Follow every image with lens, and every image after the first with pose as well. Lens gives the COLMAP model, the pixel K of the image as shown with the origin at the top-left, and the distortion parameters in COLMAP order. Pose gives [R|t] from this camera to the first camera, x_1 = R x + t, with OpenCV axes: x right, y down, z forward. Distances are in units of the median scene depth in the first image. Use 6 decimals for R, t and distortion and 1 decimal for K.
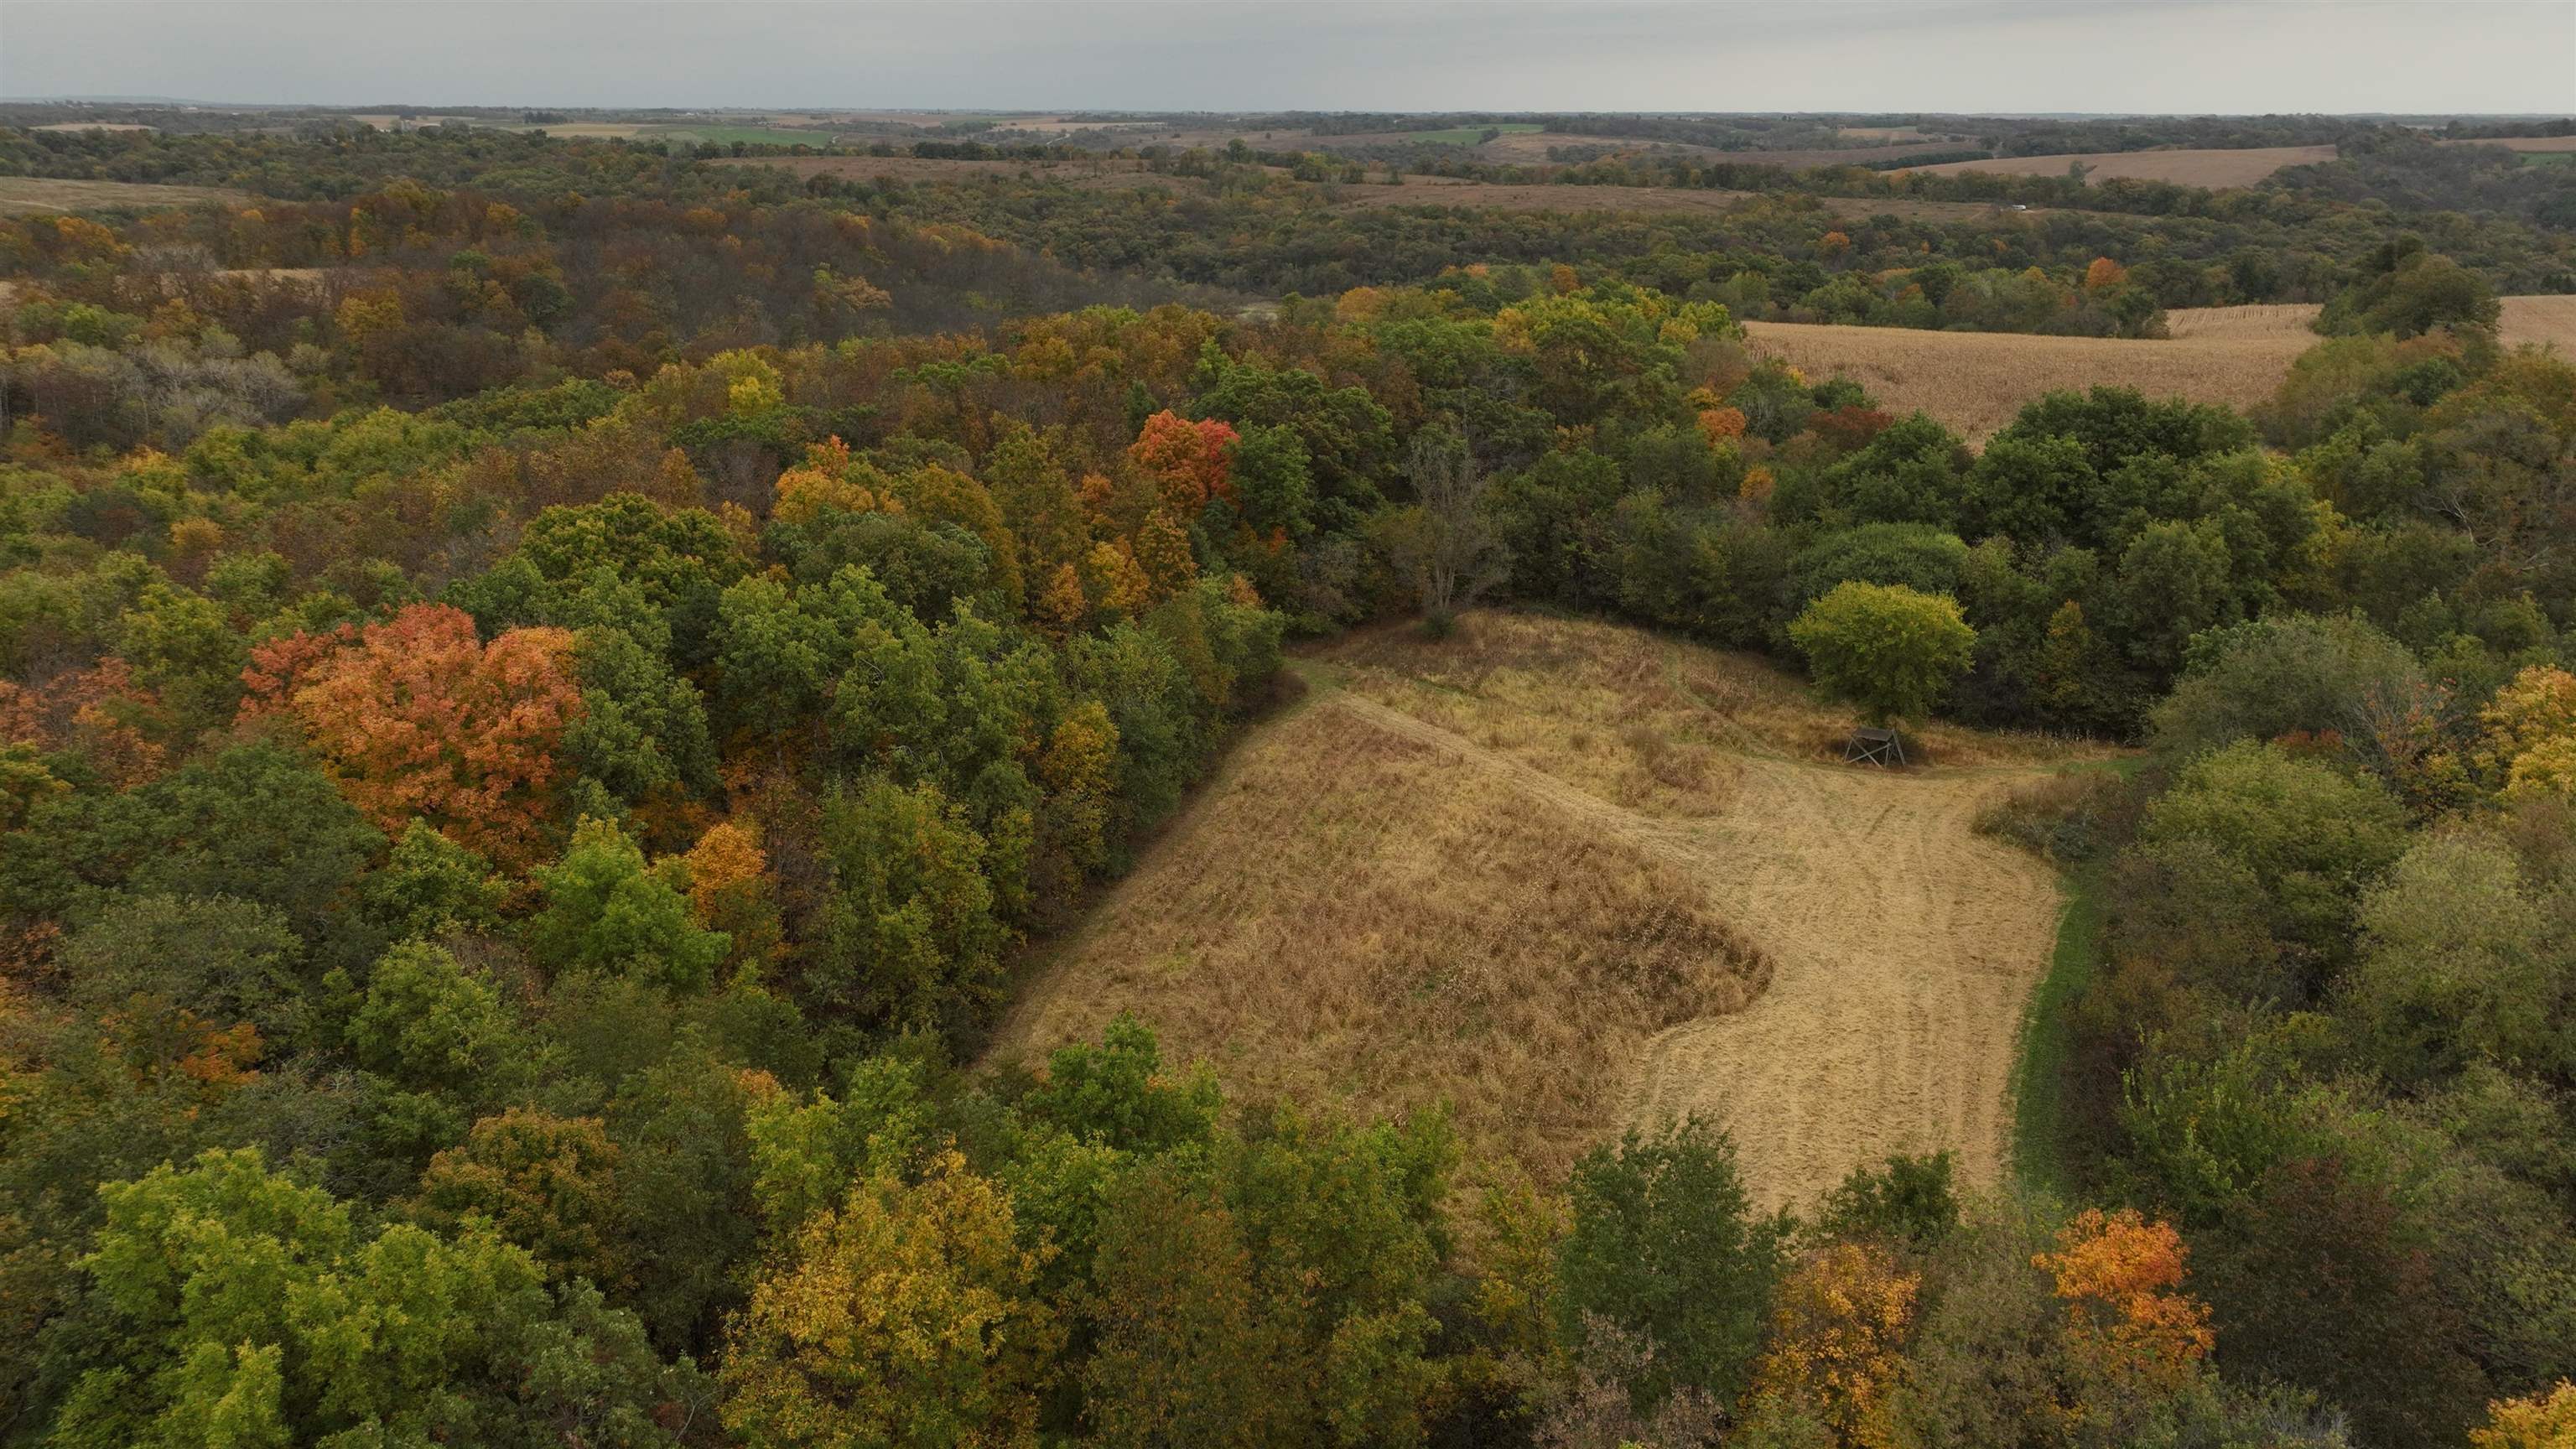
lens RADIAL K [[1811.9, 0, 1298.0], [0, 1811.9, 726.5], [0, 0, 1]] dist [-0.006316, 0.024374]
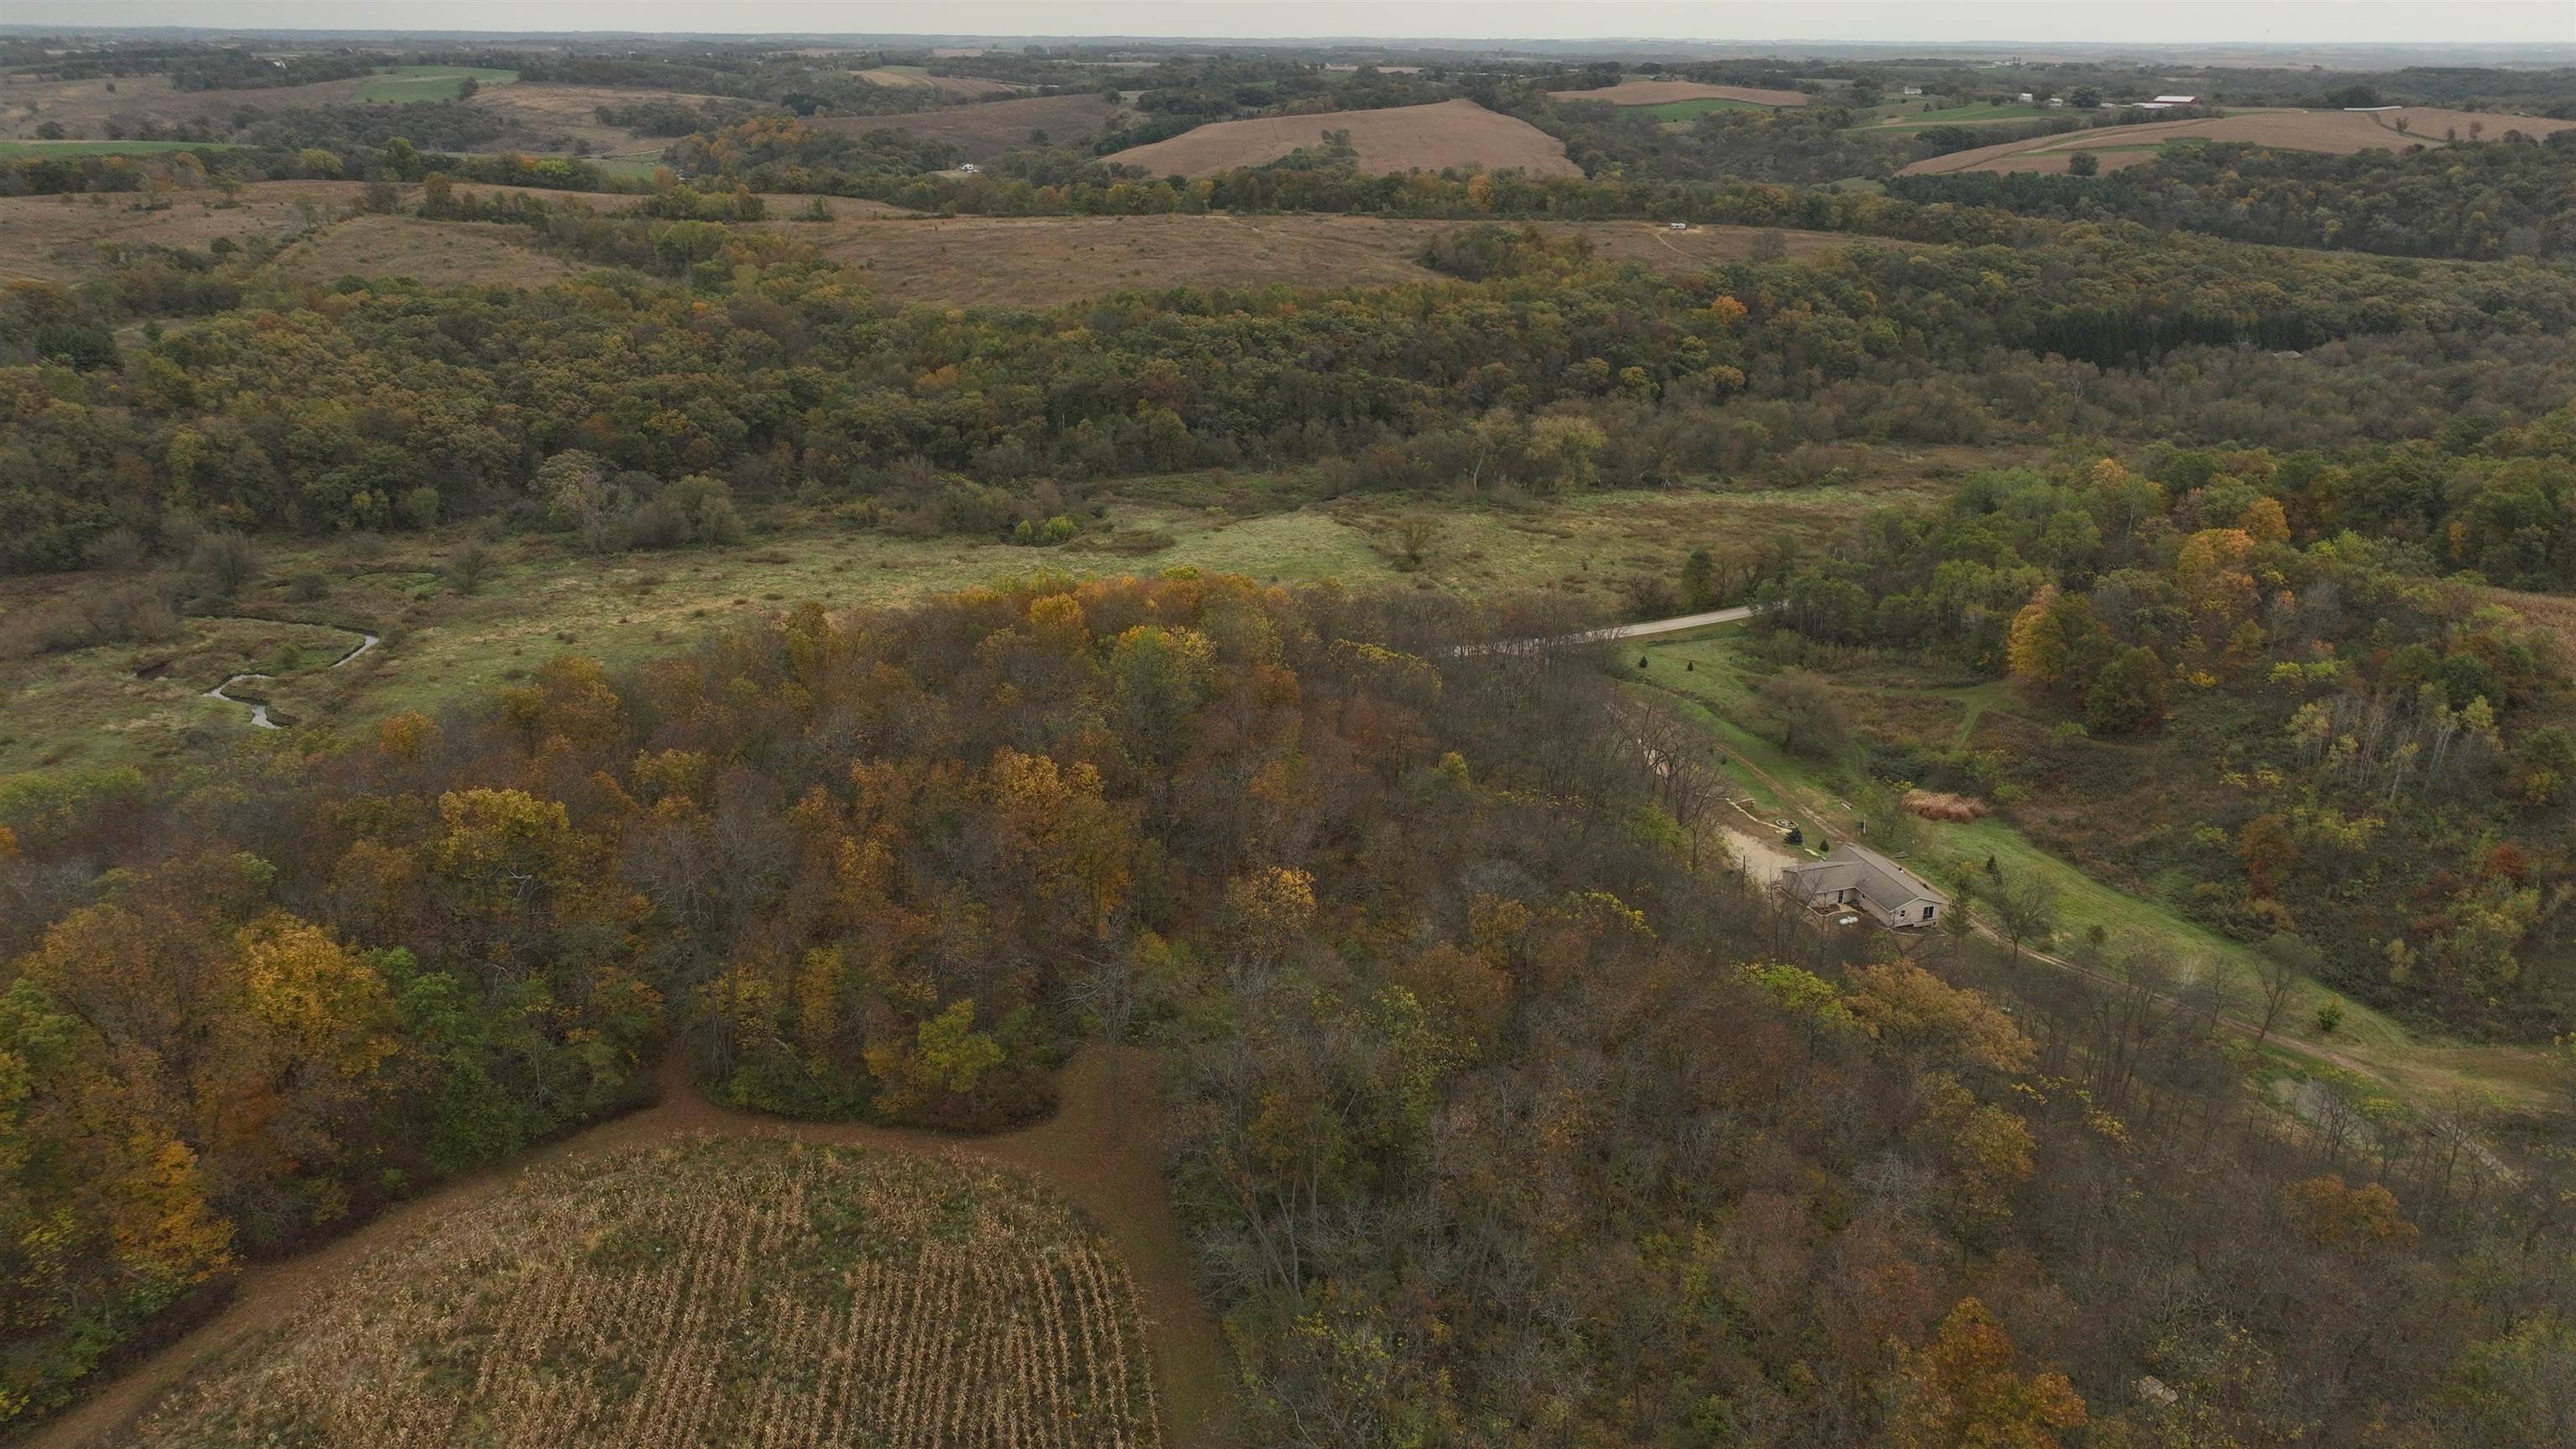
lens RADIAL K [[1811.9, 0, 1288.2], [0, 1811.9, 734.8], [0, 0, 1]] dist [-0.006316, 0.024374]
pose [[0.810940, -0.211991, 0.545377, -0.233659], [0.186531, 0.977094, 0.102442, -0.162385], [-0.554601, 0.018655, 0.831907, 0.378541]]
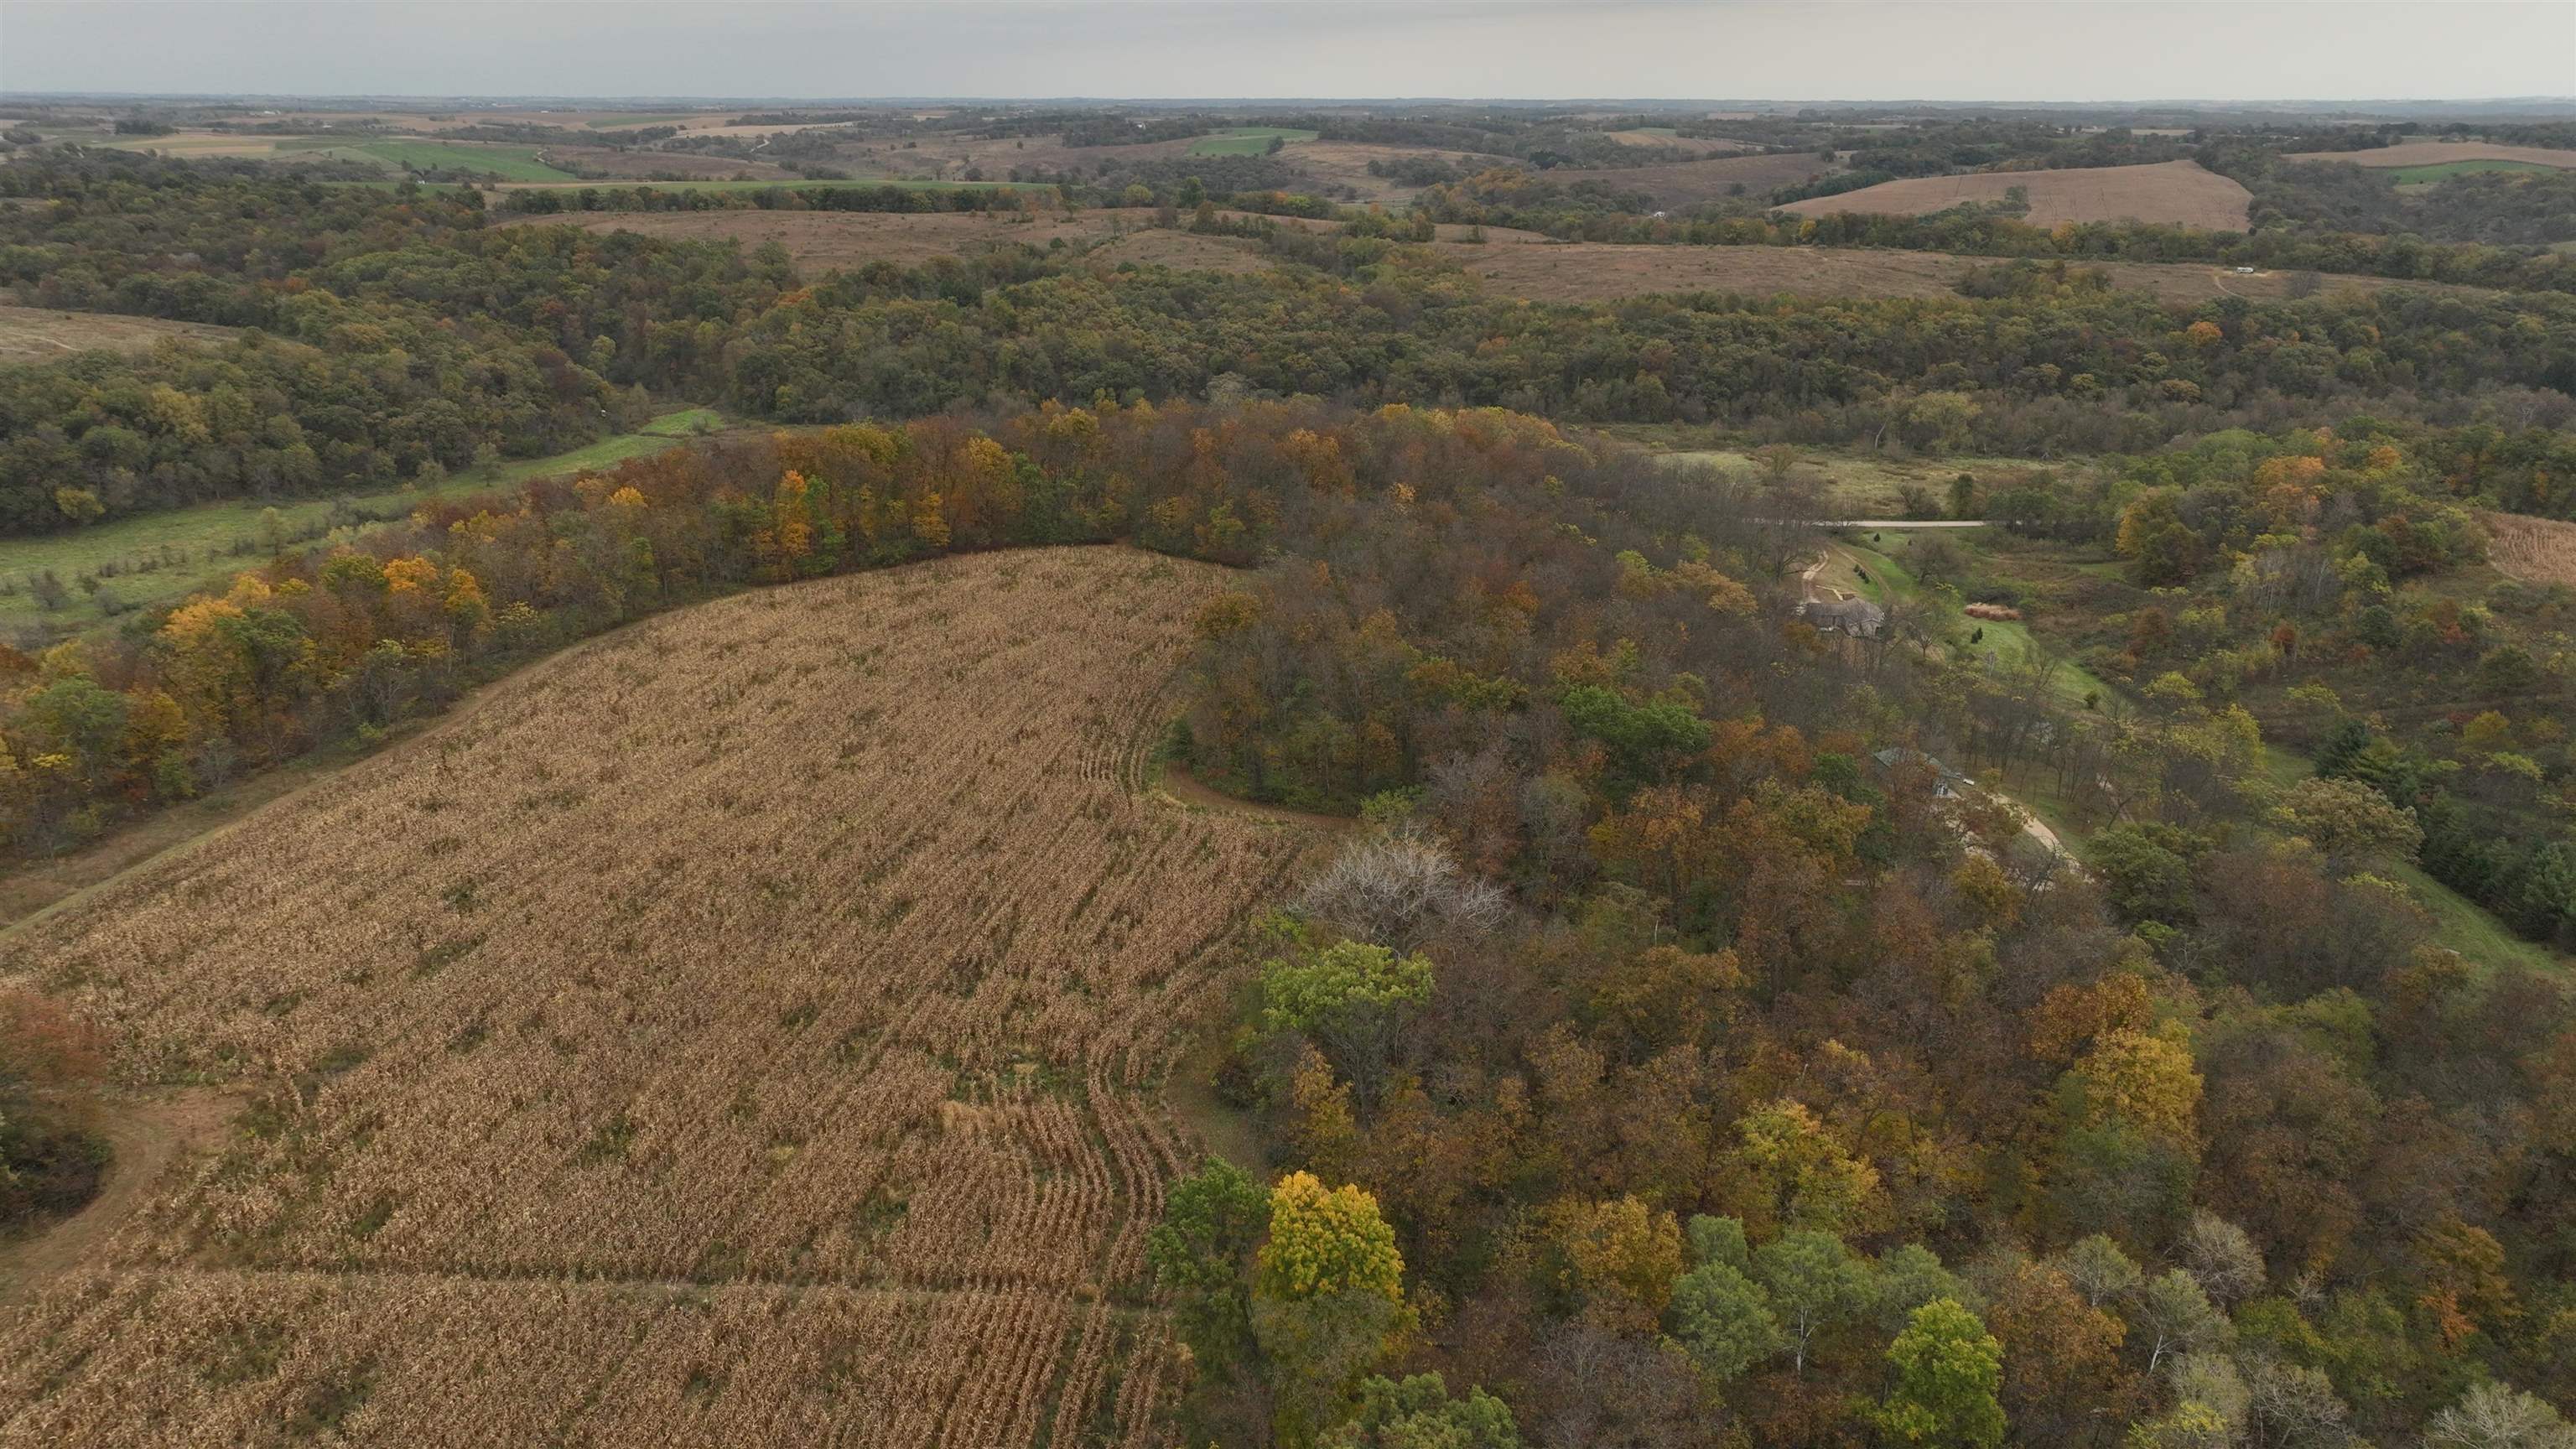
lens RADIAL K [[1811.9, 0, 1294.3], [0, 1811.9, 724.7], [0, 0, 1]] dist [-0.006316, 0.024374]
pose [[0.976514, -0.074610, 0.202123, -0.239433], [0.072948, 0.997213, 0.015672, -0.100558], [-0.202729, -0.000559, 0.979235, 0.198177]]
